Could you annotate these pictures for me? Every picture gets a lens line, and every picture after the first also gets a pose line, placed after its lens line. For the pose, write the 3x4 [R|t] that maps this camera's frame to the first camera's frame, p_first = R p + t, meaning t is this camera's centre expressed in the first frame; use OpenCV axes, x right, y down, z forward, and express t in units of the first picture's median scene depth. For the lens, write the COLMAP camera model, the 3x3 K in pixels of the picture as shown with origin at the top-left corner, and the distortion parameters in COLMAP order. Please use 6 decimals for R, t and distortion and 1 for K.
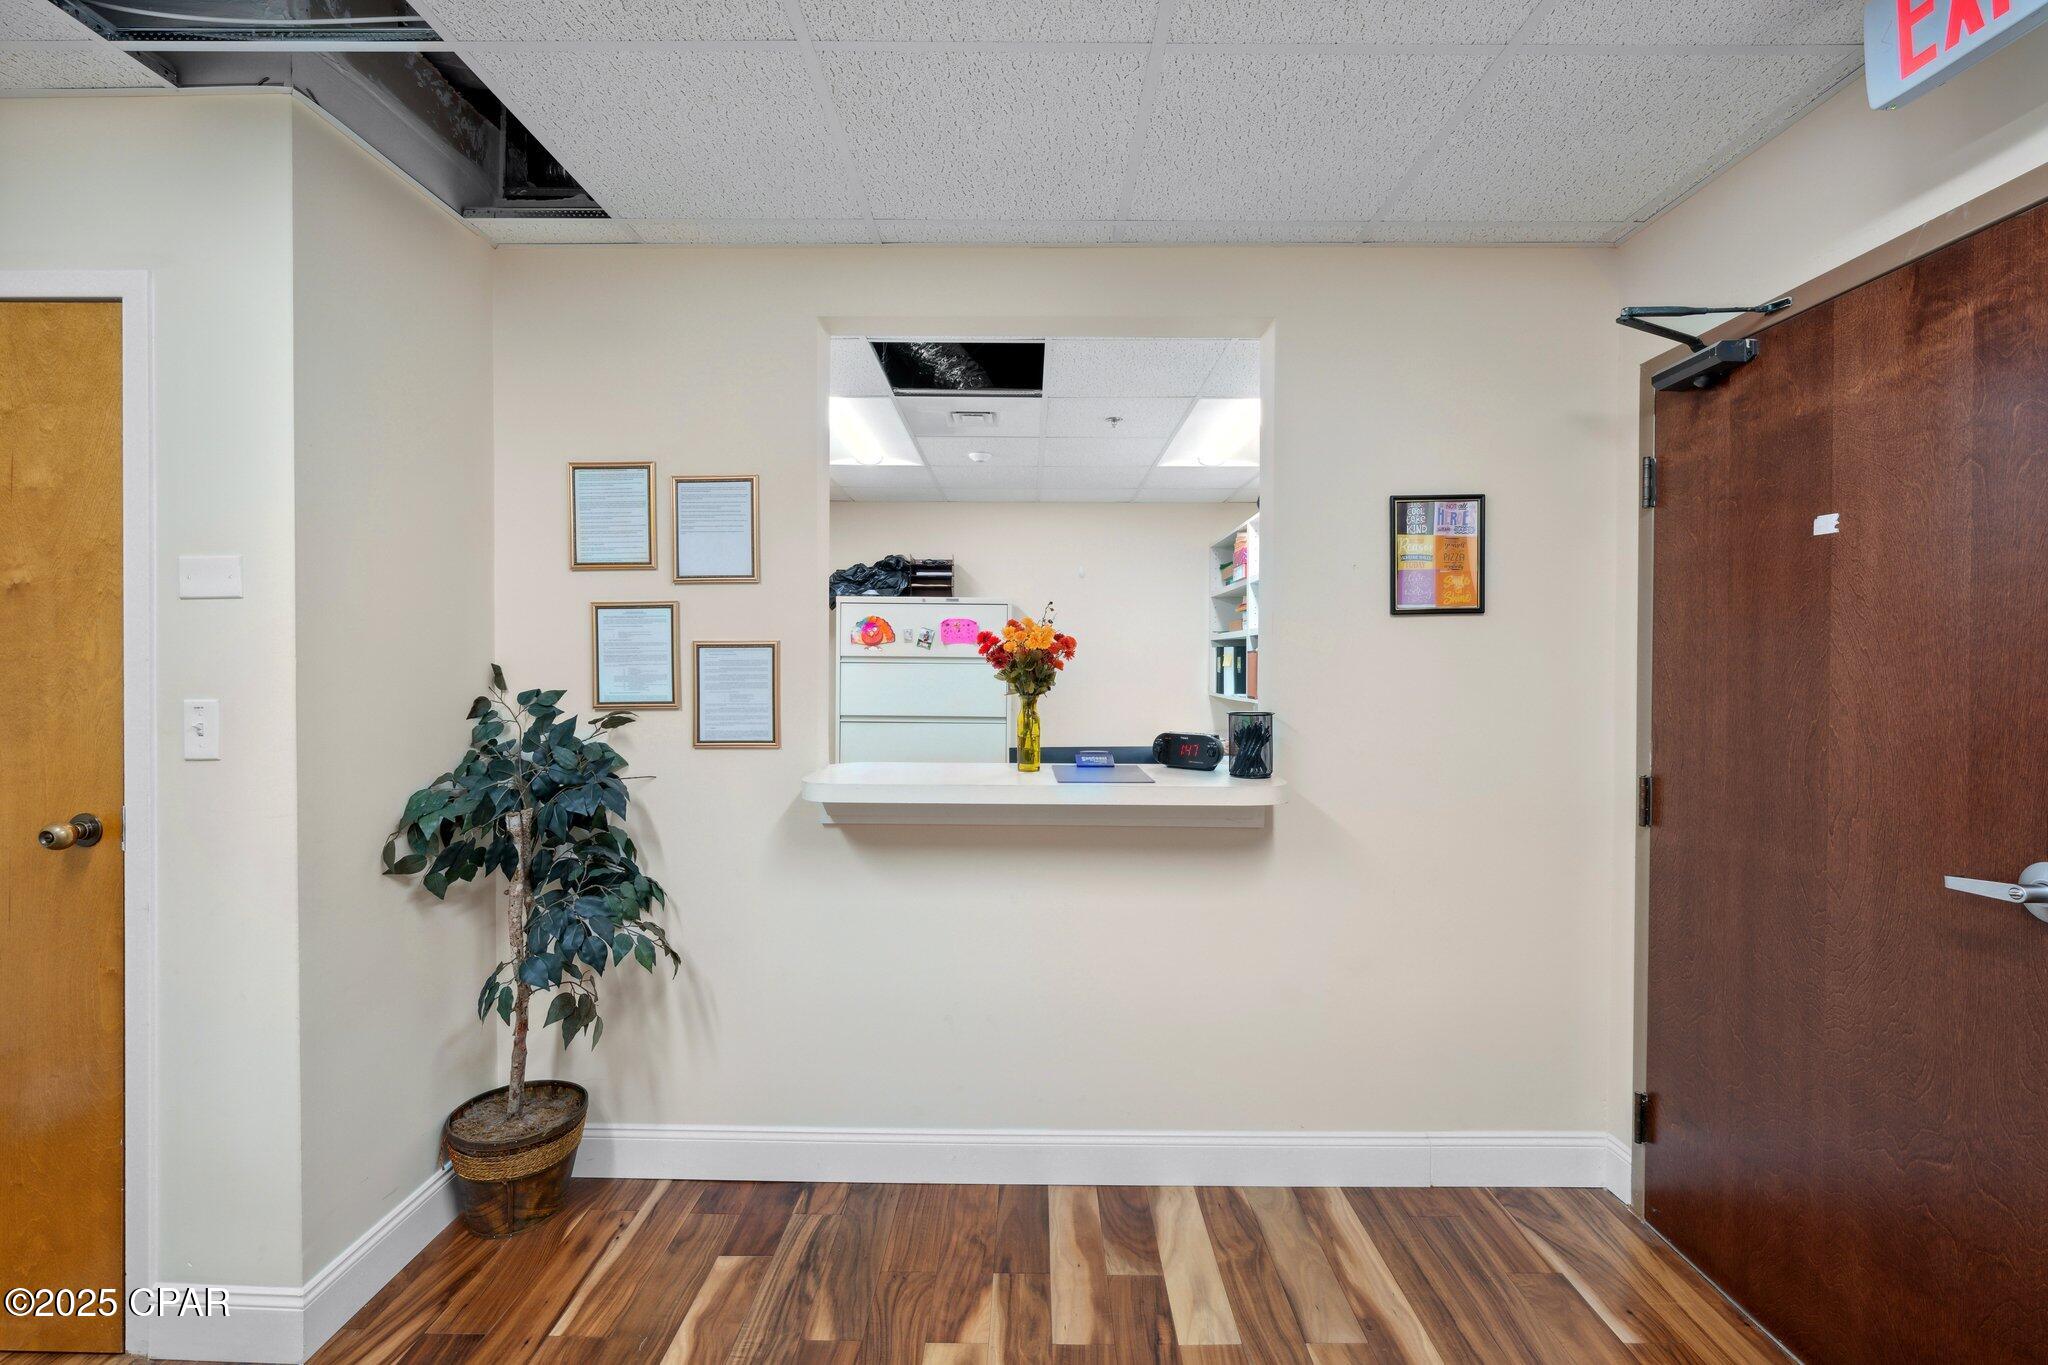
lens RADIAL K [[869.5, 0, 1026.4], [0, 869.5, 669.3], [0, 0, 1]] dist [-0.007316, 0.001672]
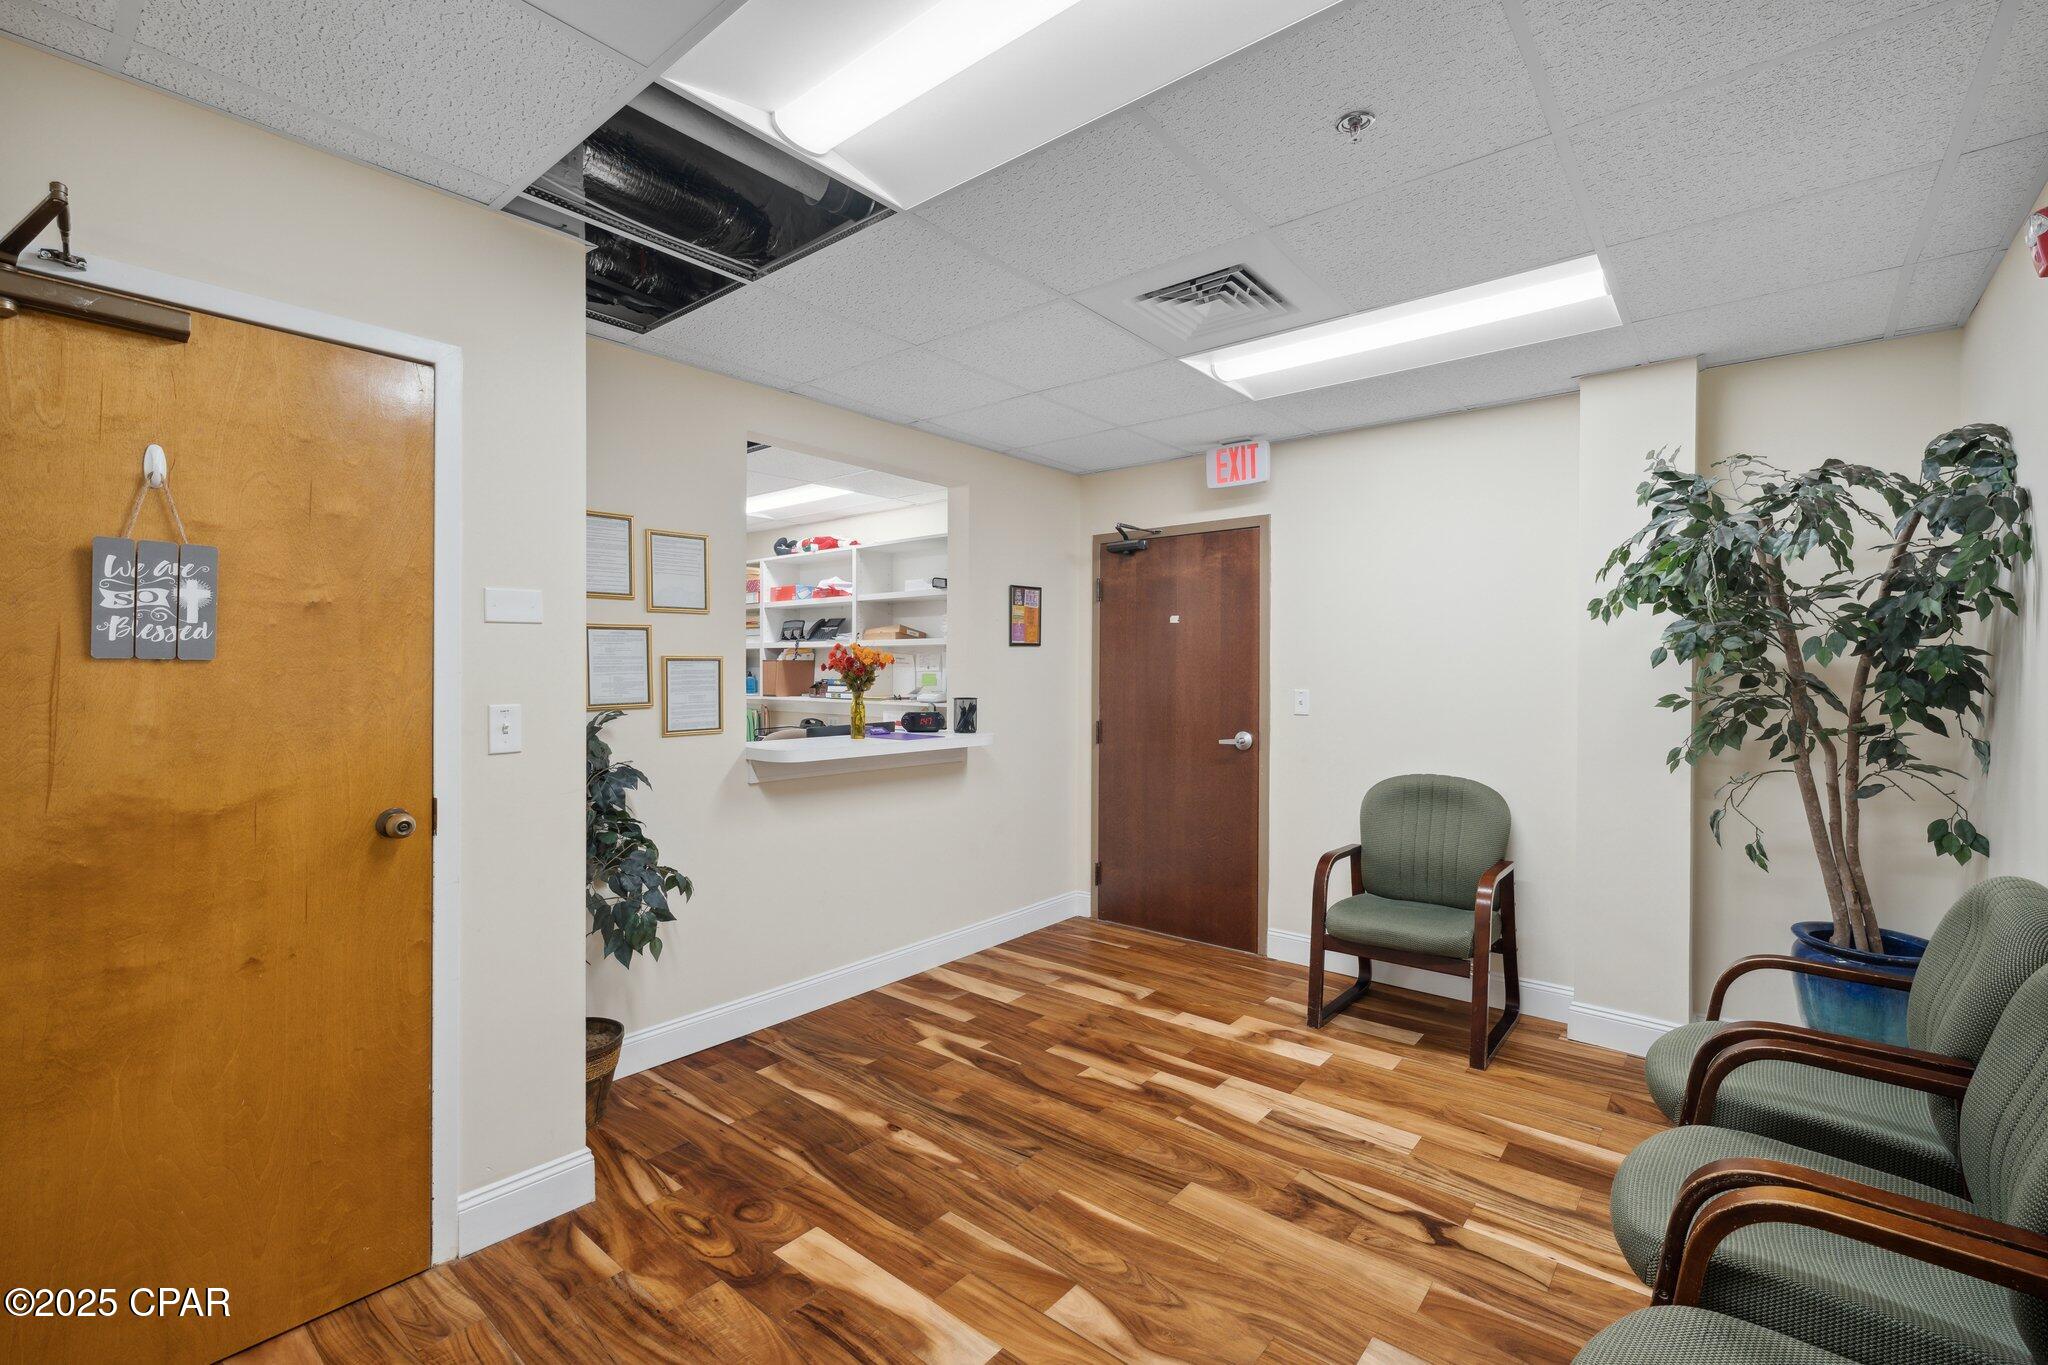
lens RADIAL K [[869.5, 0, 1017.9], [0, 869.5, 678.4], [0, 0, 1]] dist [-0.007316, 0.001672]
pose [[0.643393, -0.010393, 0.765466, -1.152690], [0.006109, 0.999946, 0.008442, -0.006639], [-0.765512, -0.000755, 0.643421, -0.290830]]
